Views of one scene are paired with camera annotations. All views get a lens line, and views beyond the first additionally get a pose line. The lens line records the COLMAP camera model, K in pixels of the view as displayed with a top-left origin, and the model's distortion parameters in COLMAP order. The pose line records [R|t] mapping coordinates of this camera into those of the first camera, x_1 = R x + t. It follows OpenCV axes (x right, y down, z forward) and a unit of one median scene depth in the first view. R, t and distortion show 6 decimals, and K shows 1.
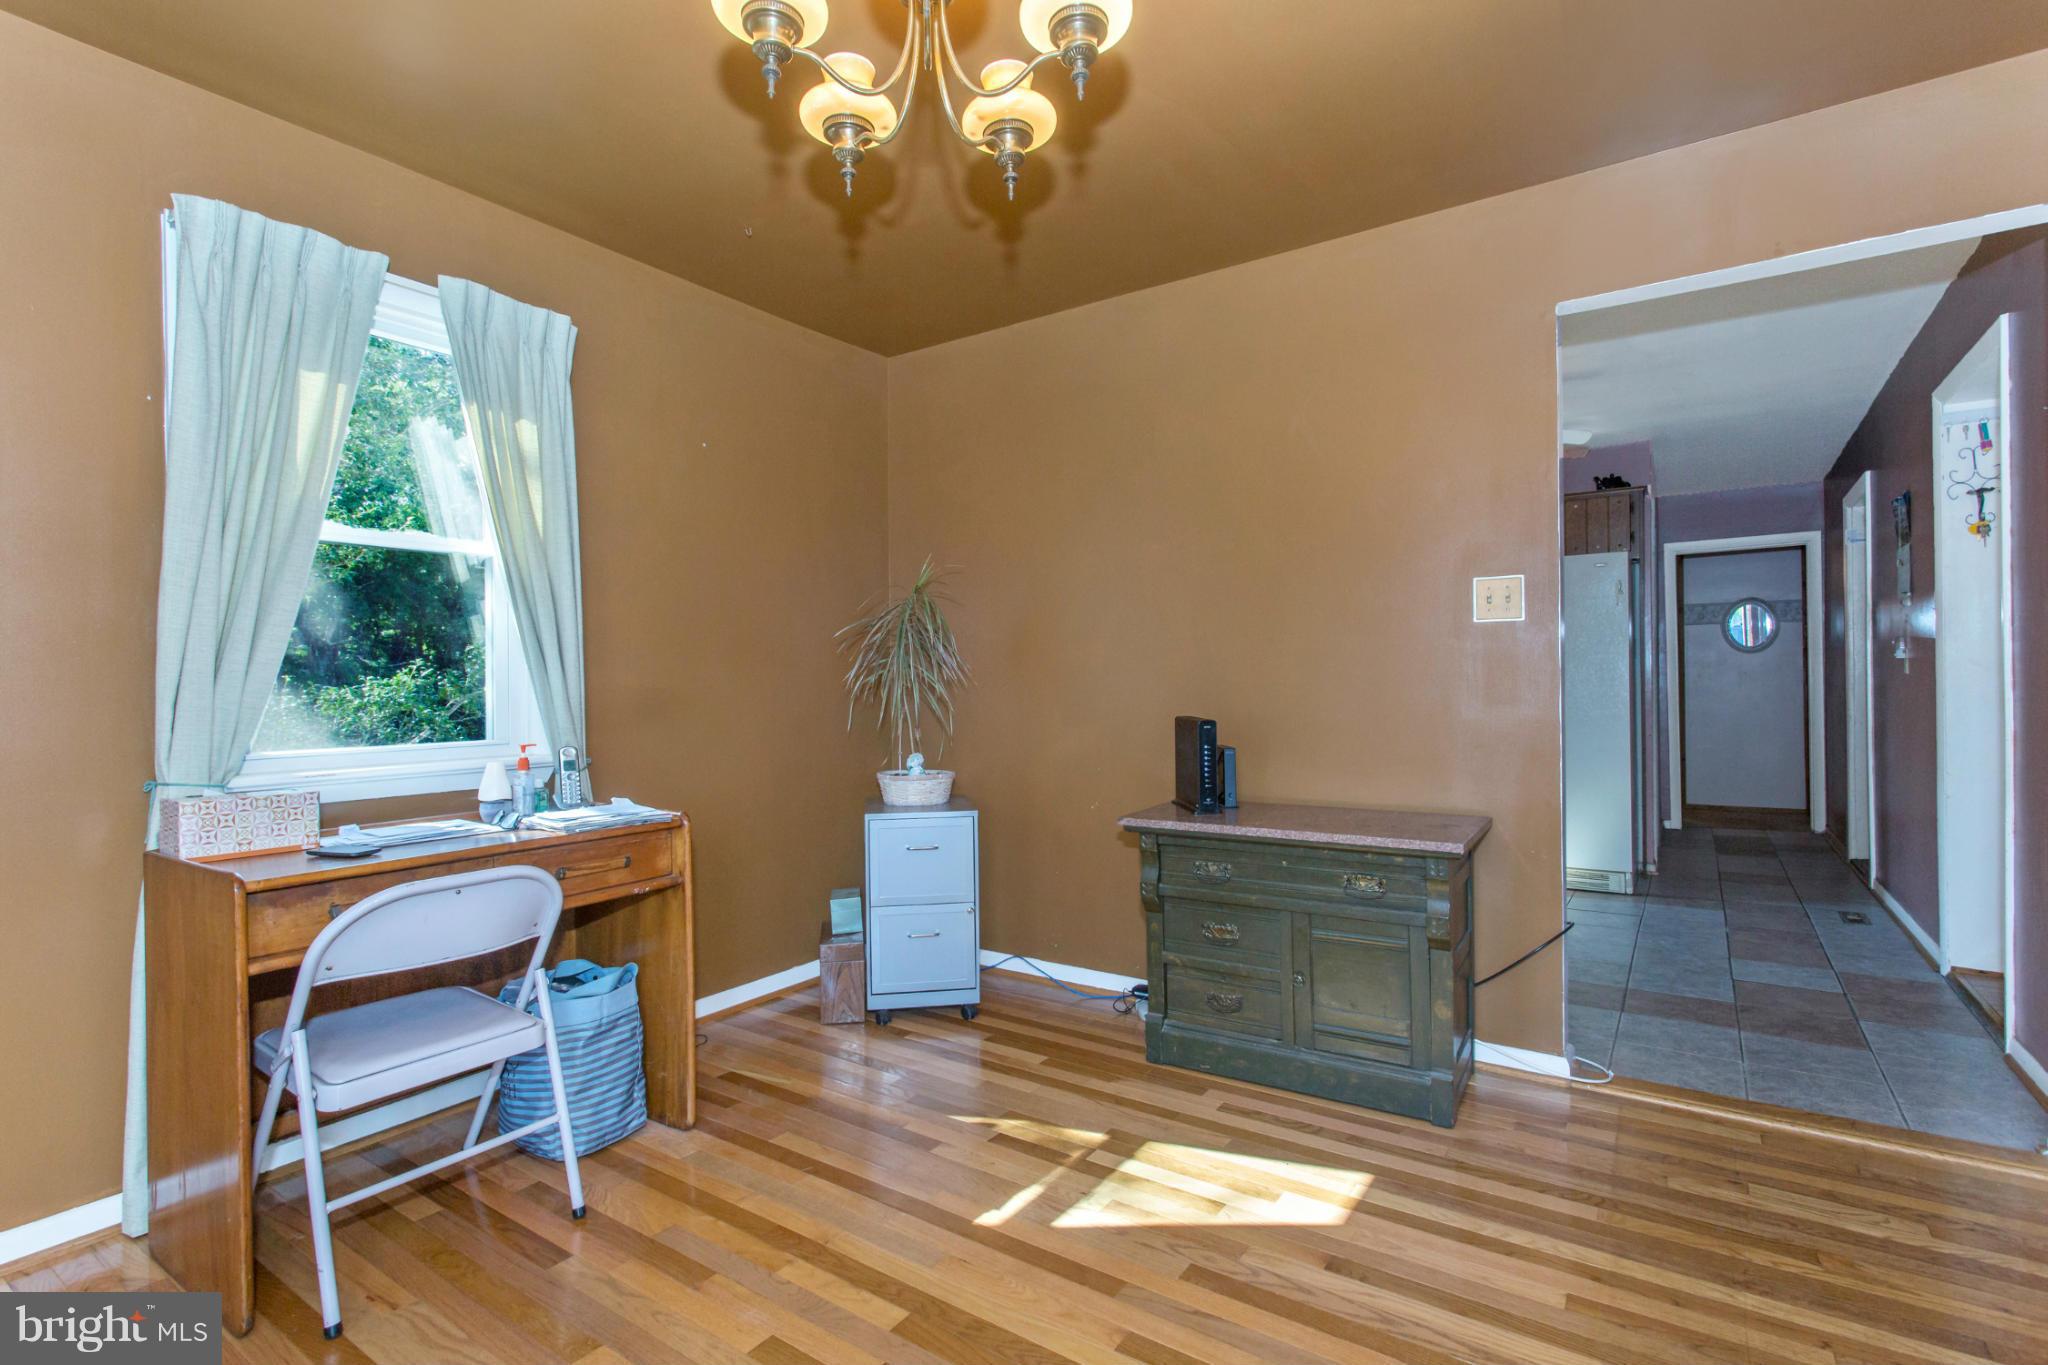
lens RADIAL K [[978.4, 0, 1022.7], [0, 978.4, 688.5], [0, 0, 1]] dist [0.001909, 0.000856]
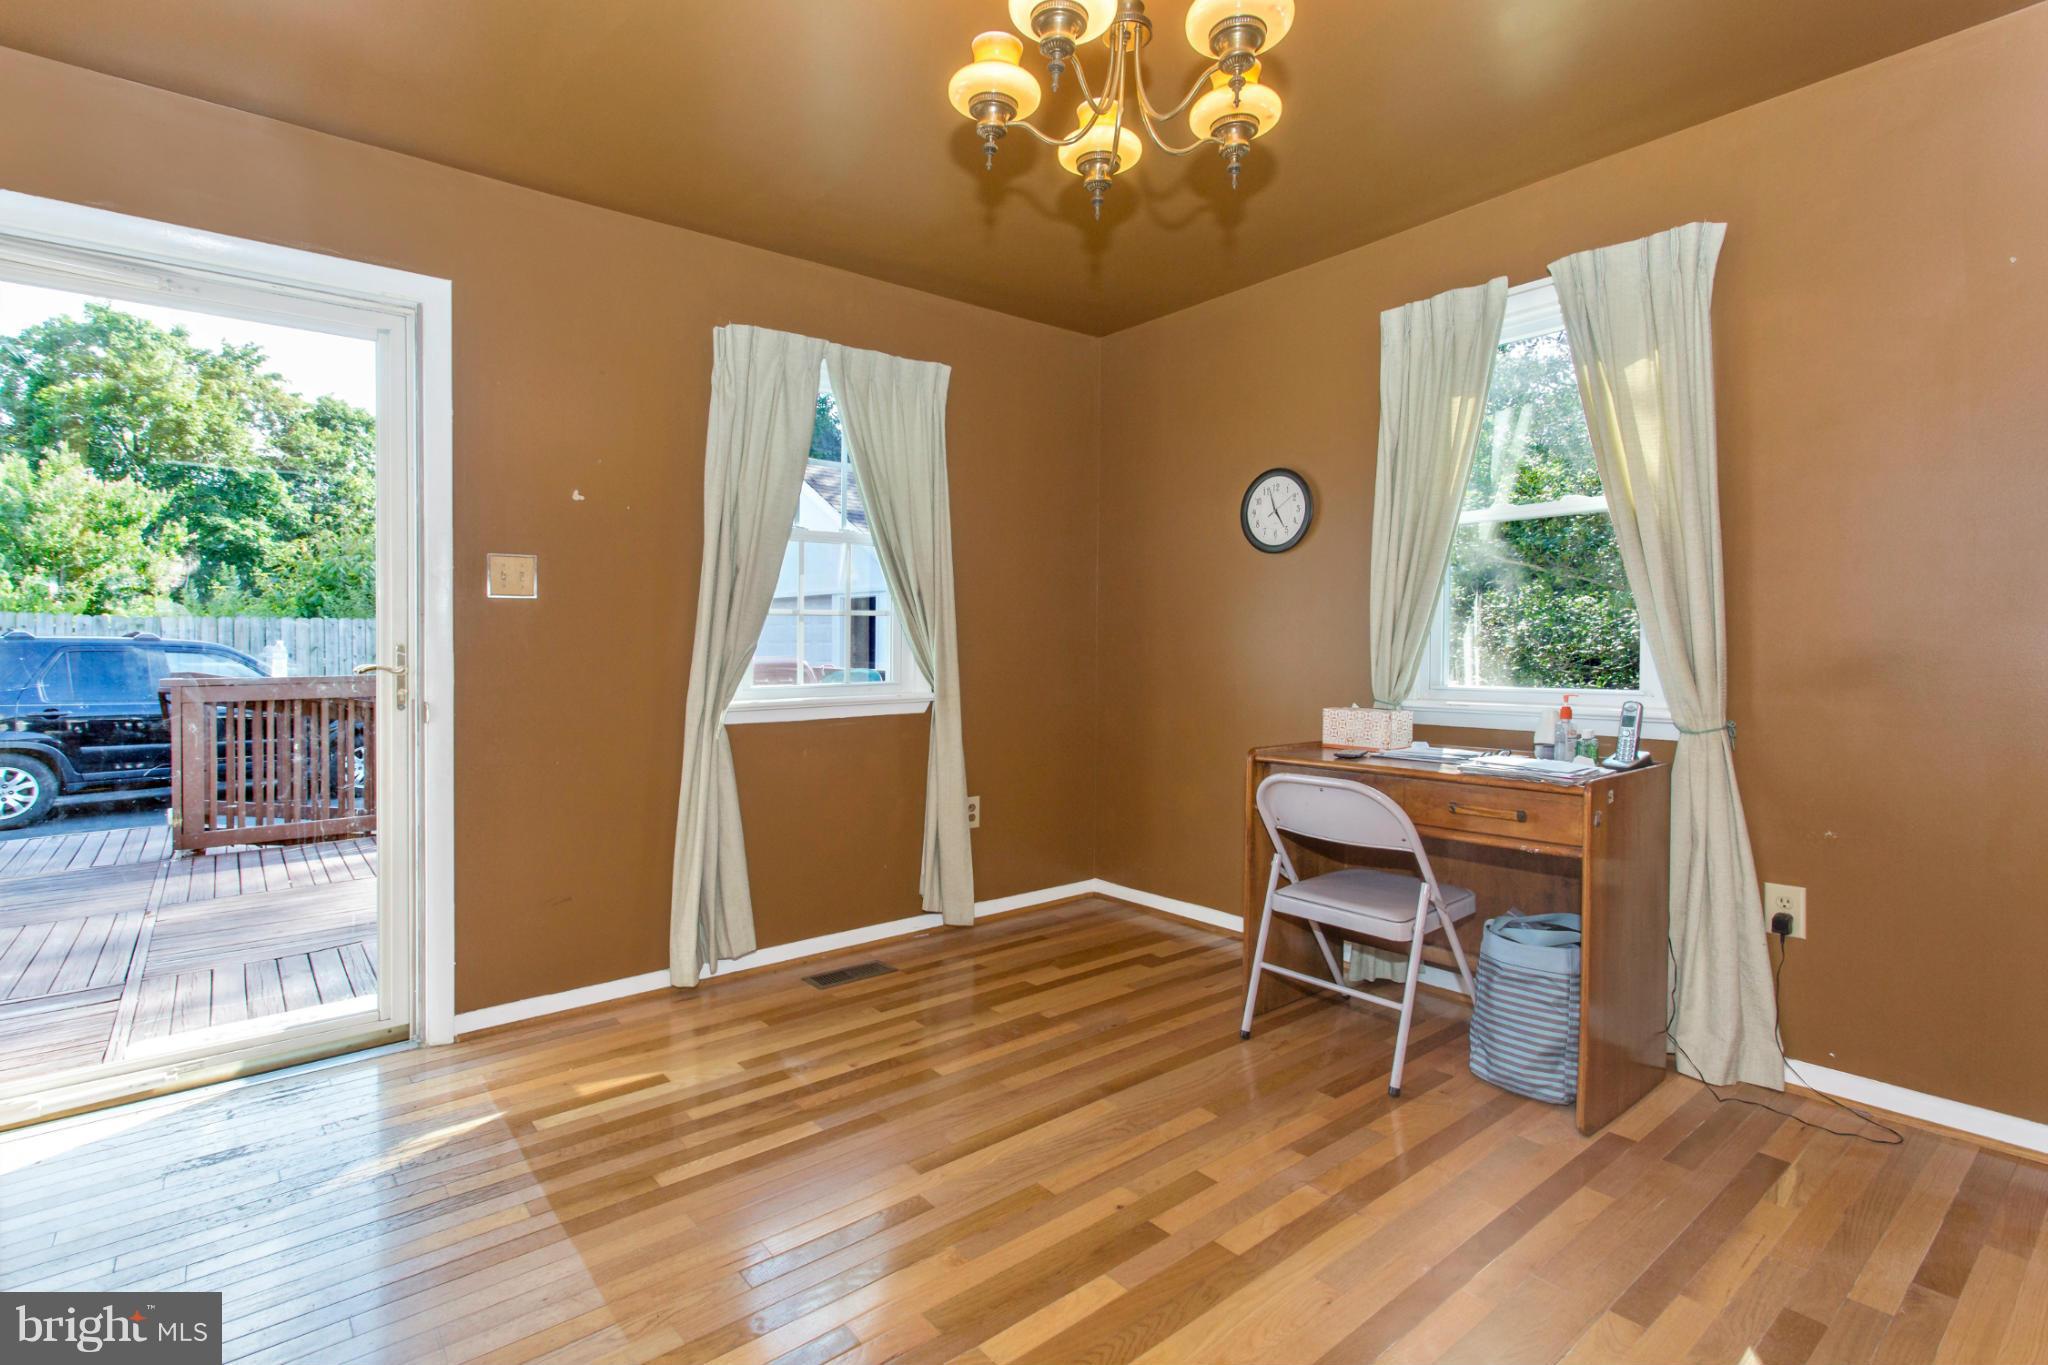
lens RADIAL K [[982.5, 0, 1046.6], [0, 982.5, 647.6], [0, 0, 1]] dist [-0.000675, -0.000086]
pose [[-0.278940, 0.011199, -0.960243, 0.681871], [-0.000961, 0.999928, 0.011941, -0.001240], [0.960308, 0.004254, -0.278909, 0.818553]]
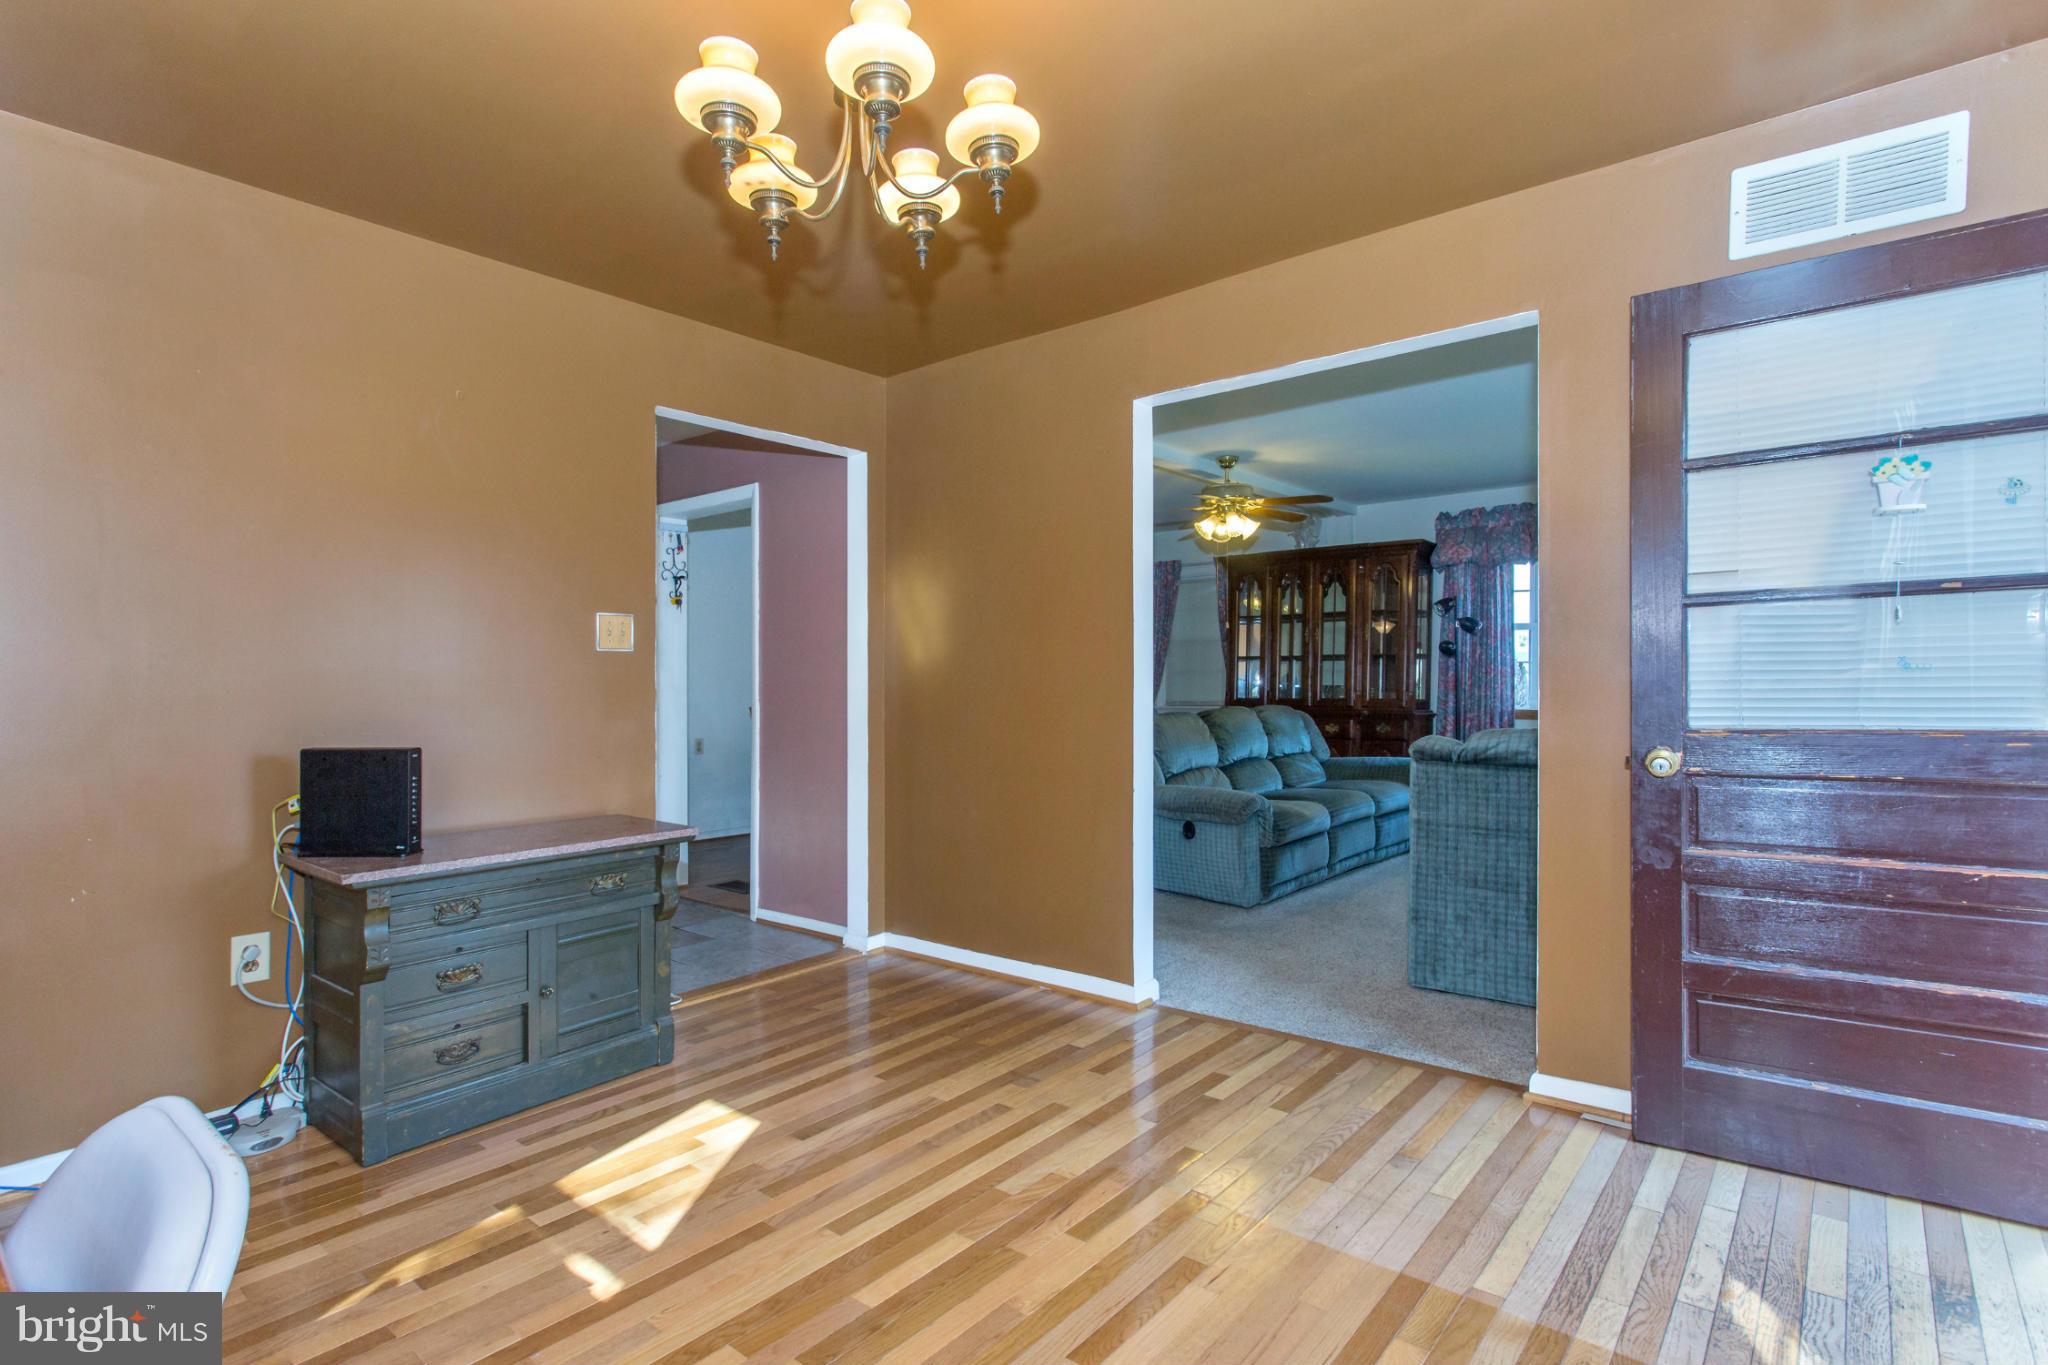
lens RADIAL K [[978.4, 0, 1022.7], [0, 978.4, 688.5], [0, 0, 1]] dist [0.001909, 0.000856]
pose [[0.111433, 0.000790, 0.993772, -0.798853], [0.023267, 0.999723, -0.003404, -0.010010], [-0.993500, 0.023501, 0.111384, 0.435653]]
